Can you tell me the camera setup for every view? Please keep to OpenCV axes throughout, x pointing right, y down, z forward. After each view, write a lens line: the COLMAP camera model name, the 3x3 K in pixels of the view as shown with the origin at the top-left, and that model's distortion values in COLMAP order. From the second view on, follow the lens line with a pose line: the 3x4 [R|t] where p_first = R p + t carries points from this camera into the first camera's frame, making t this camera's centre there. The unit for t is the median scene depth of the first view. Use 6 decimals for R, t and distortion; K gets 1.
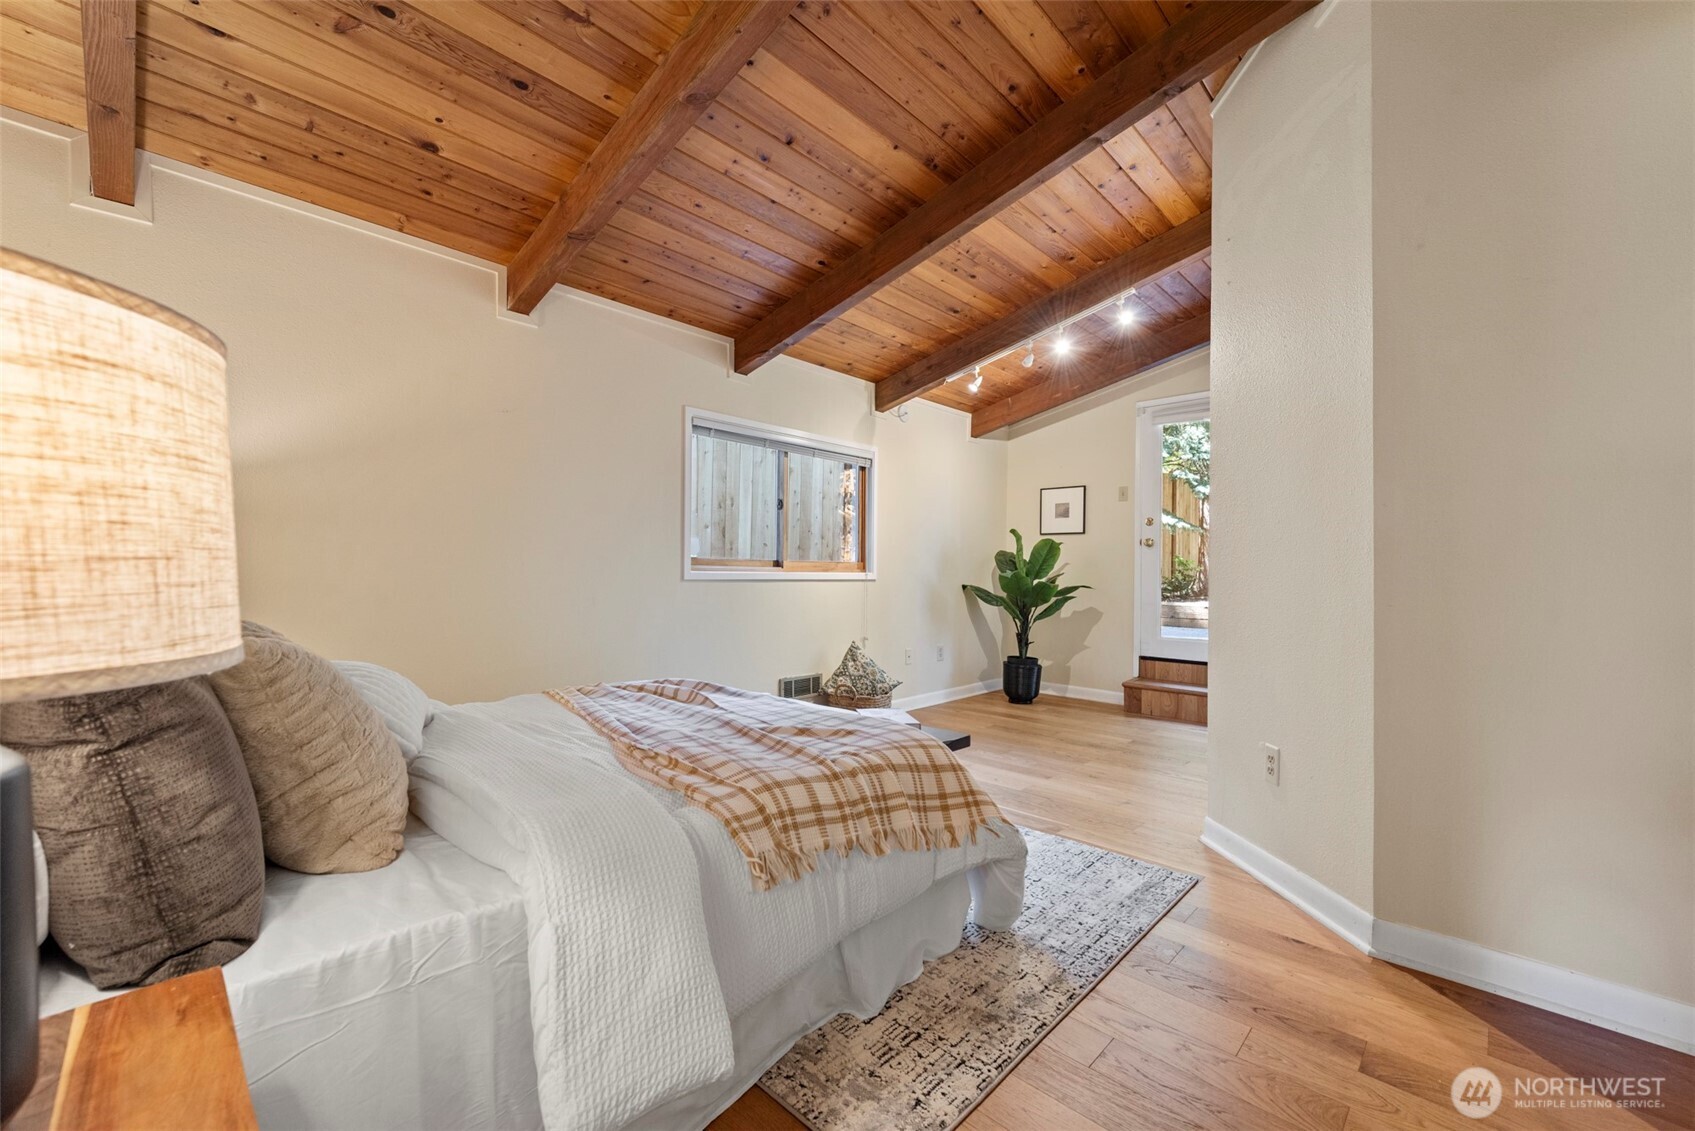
lens RADIAL K [[683.4, 0, 847.5], [0, 683.4, 565.5], [0, 0, 1]] dist [0.015119, -0.000232]
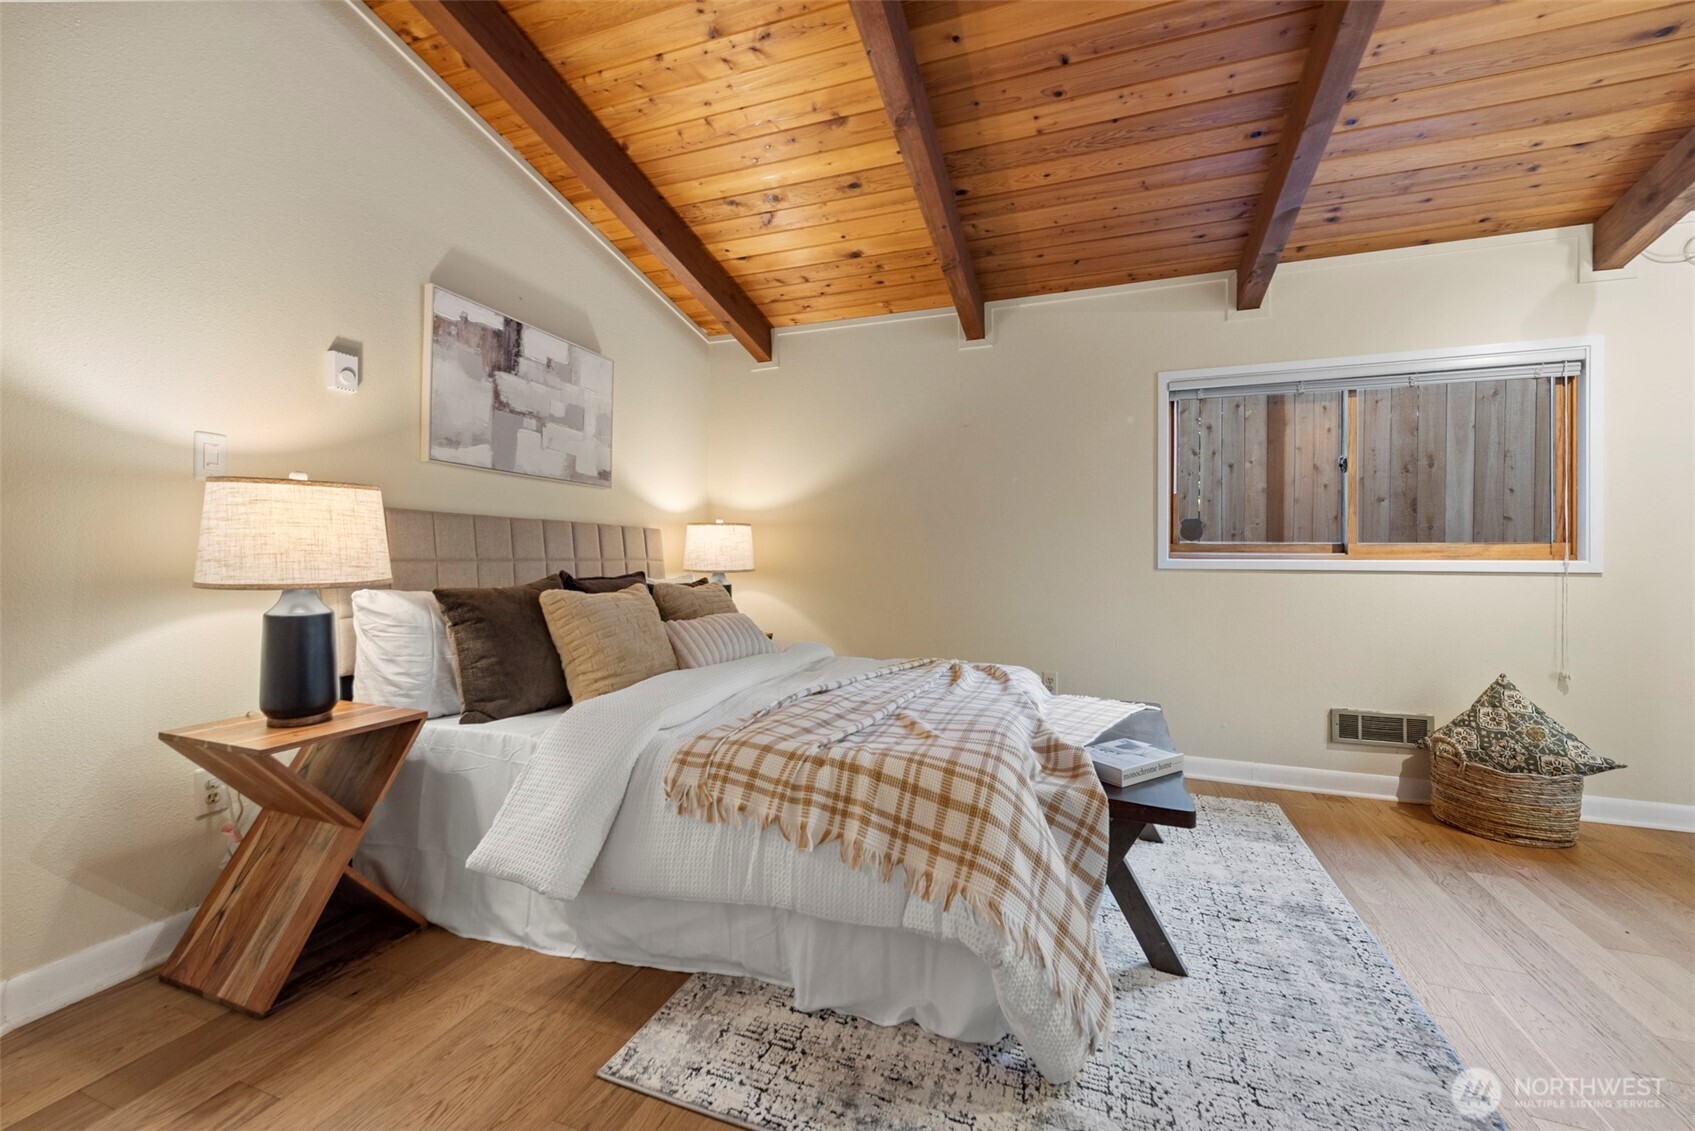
lens RADIAL K [[670.4, 0, 849.8], [0, 670.4, 551.8], [0, 0, 1]] dist [0.010107, -0.000083]
pose [[0.397012, -0.013152, -0.917719, 0.542658], [0.008573, 0.999907, -0.010621, 0.006664], [0.917774, -0.003651, 0.397087, 0.388218]]
